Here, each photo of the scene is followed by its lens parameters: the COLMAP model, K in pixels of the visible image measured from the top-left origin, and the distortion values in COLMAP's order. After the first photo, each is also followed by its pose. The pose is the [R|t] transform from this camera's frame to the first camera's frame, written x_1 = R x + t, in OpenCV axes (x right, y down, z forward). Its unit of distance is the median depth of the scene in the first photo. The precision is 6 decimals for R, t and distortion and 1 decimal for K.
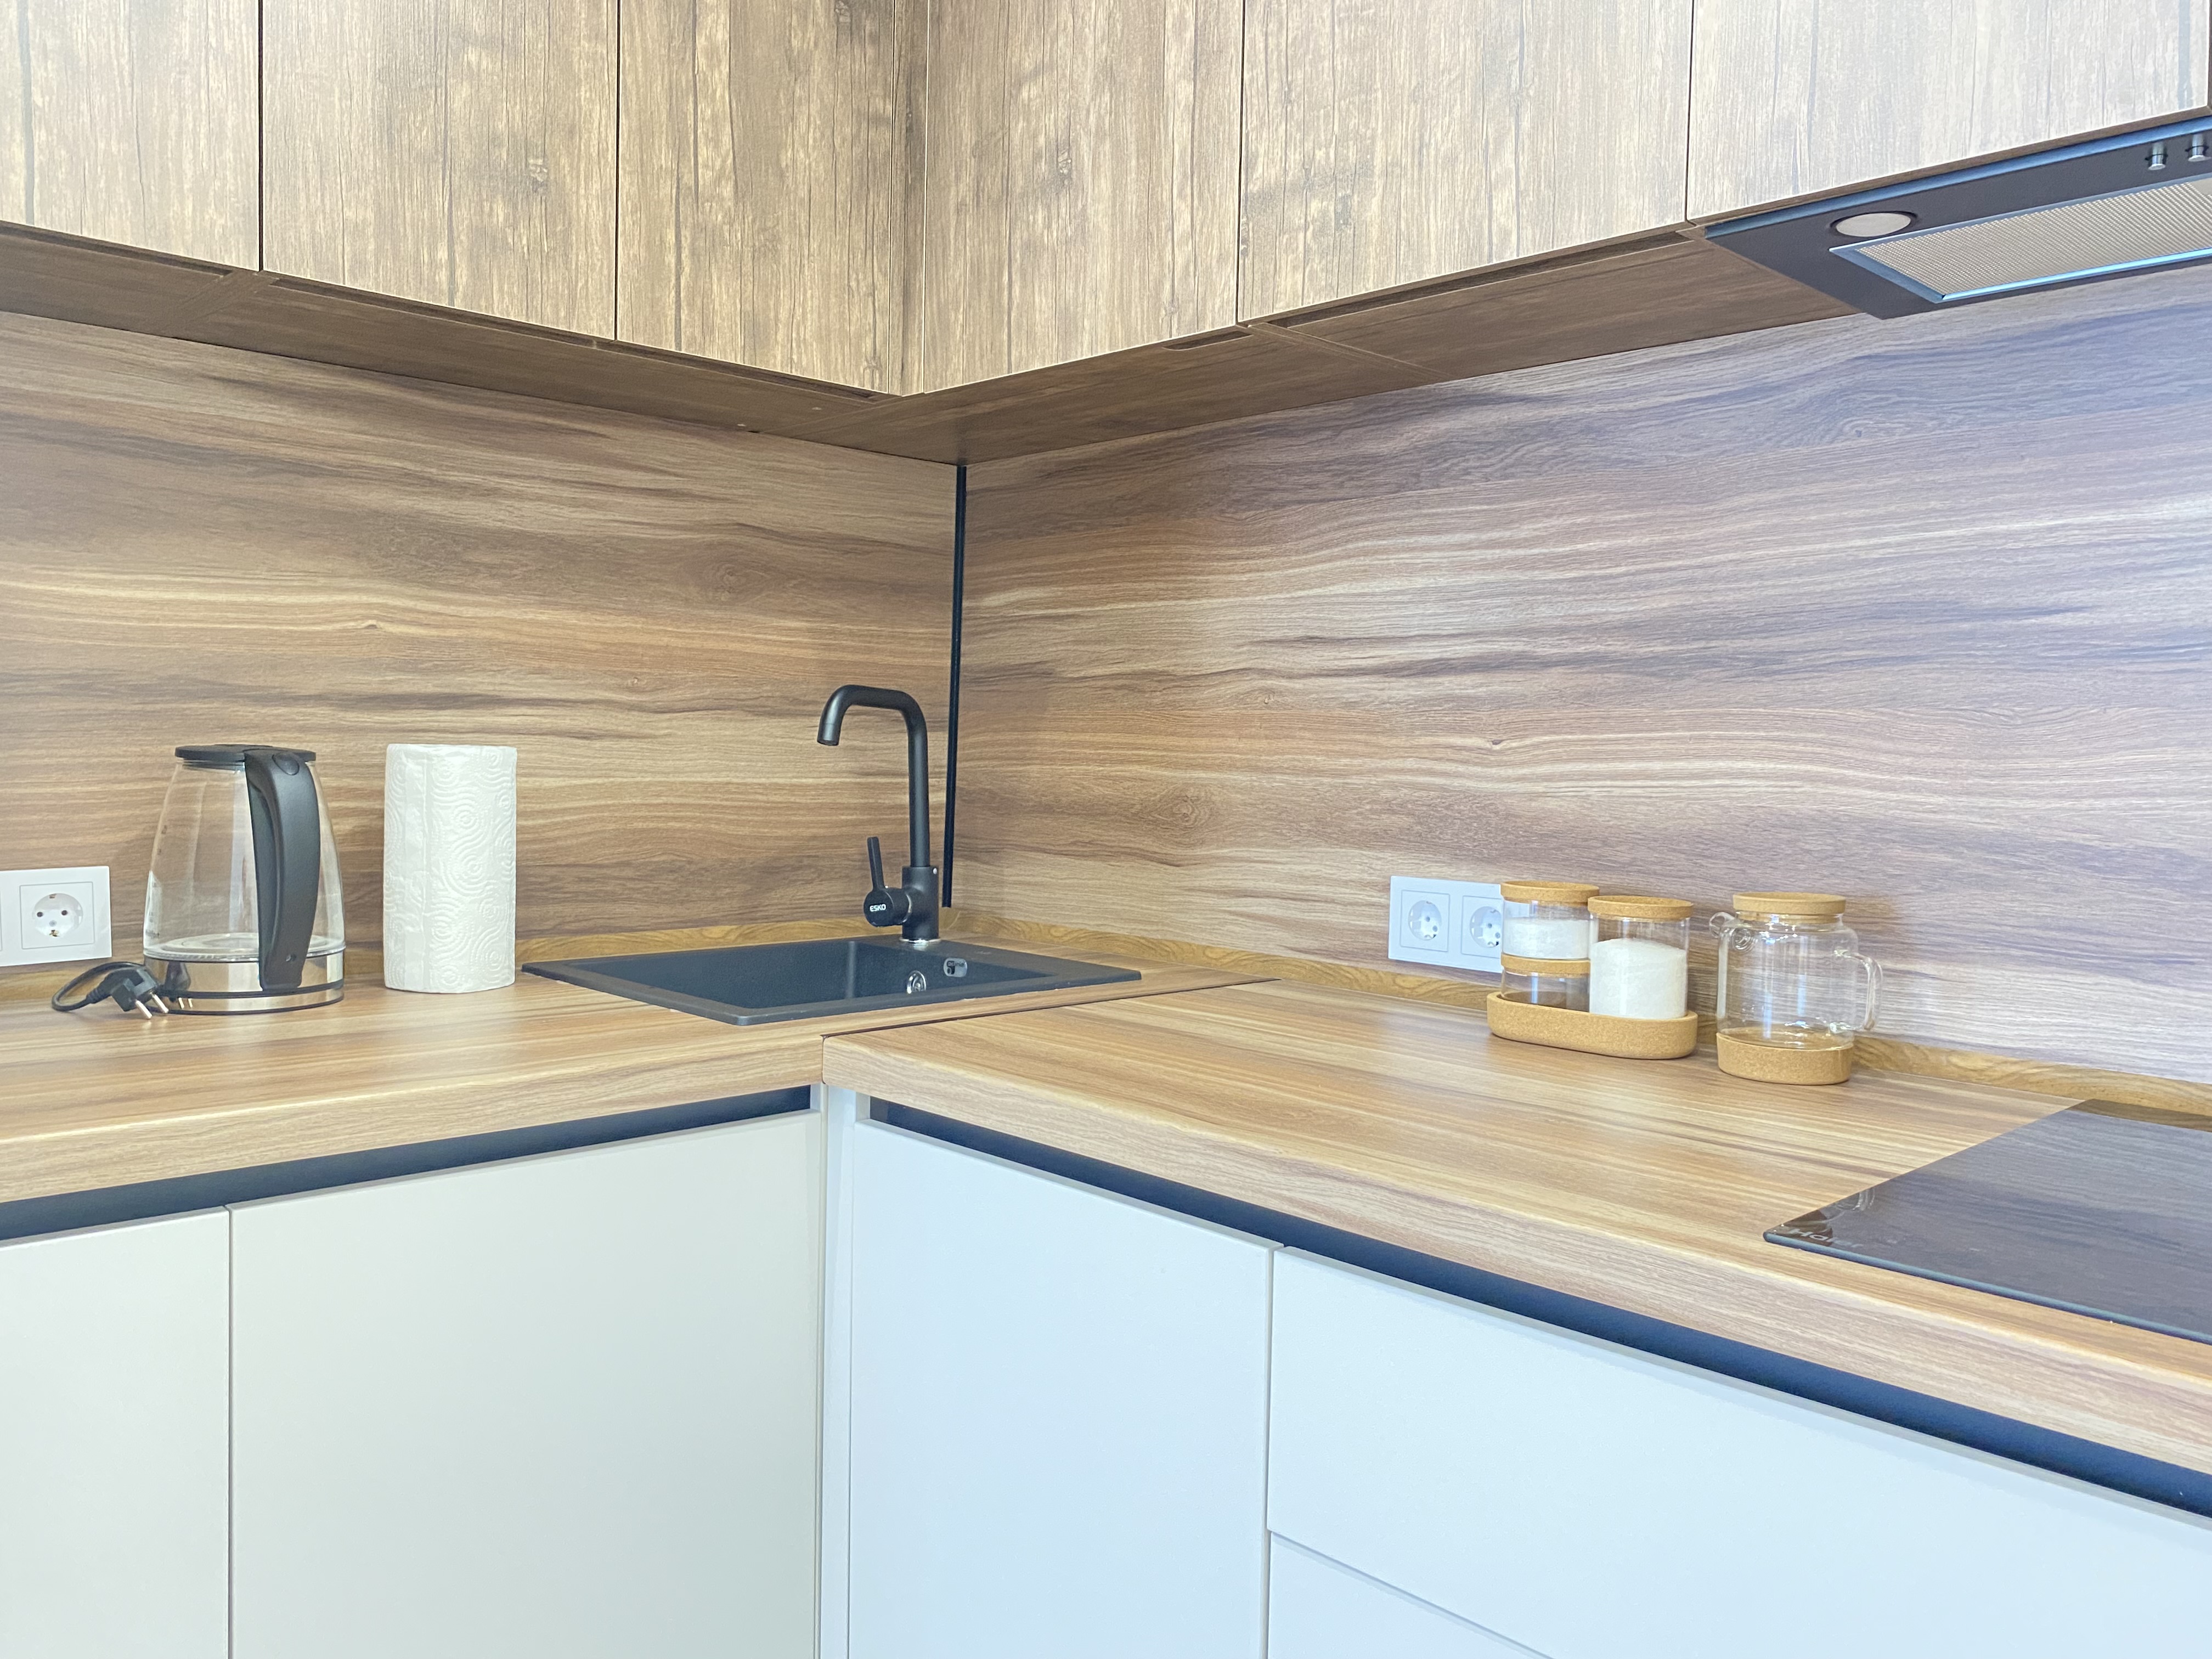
lens RADIAL K [[1677.3, 0, 1100.6], [0, 1677.3, 825.7], [0, 0, 1]] dist [-0.048076, 0.048382]
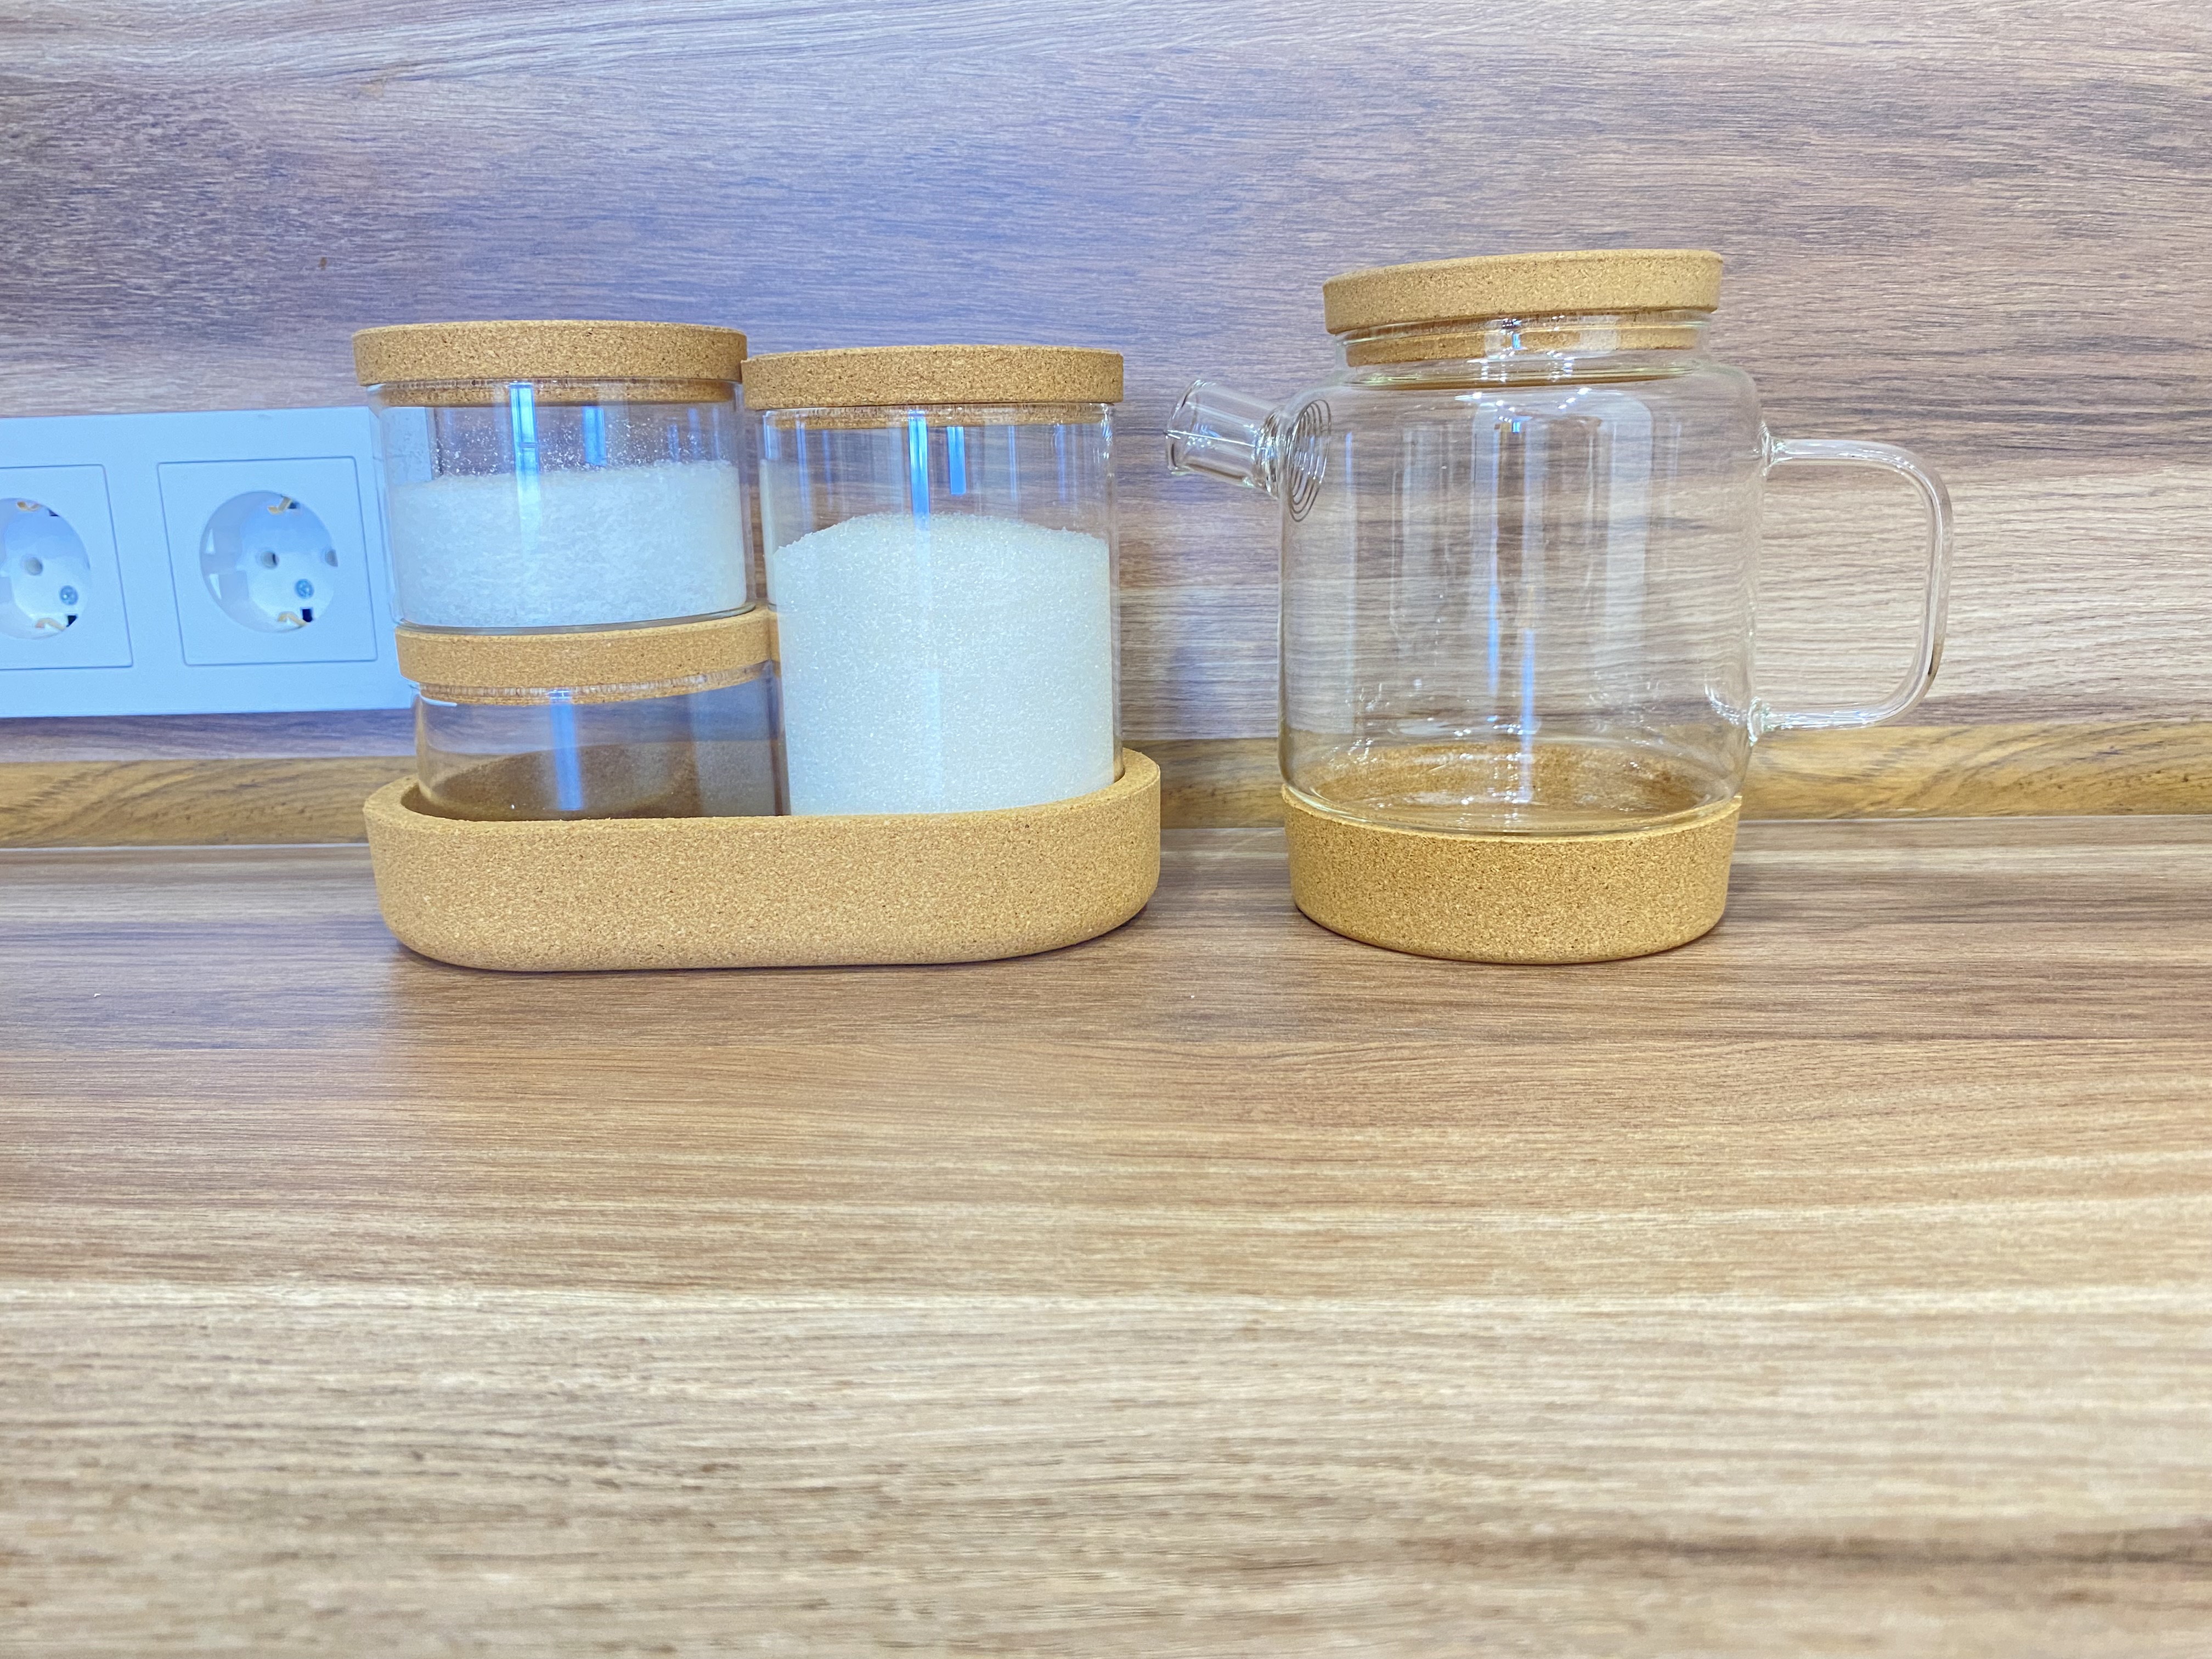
lens RADIAL K [[1677.3, 0, 1103.6], [0, 1677.3, 822.7], [0, 0, 1]] dist [-0.048076, 0.048382]
pose [[0.732084, -0.193610, 0.653122, 0.168656], [0.076961, 0.976130, 0.203096, 0.070026], [-0.676853, -0.098418, 0.729509, 0.828368]]
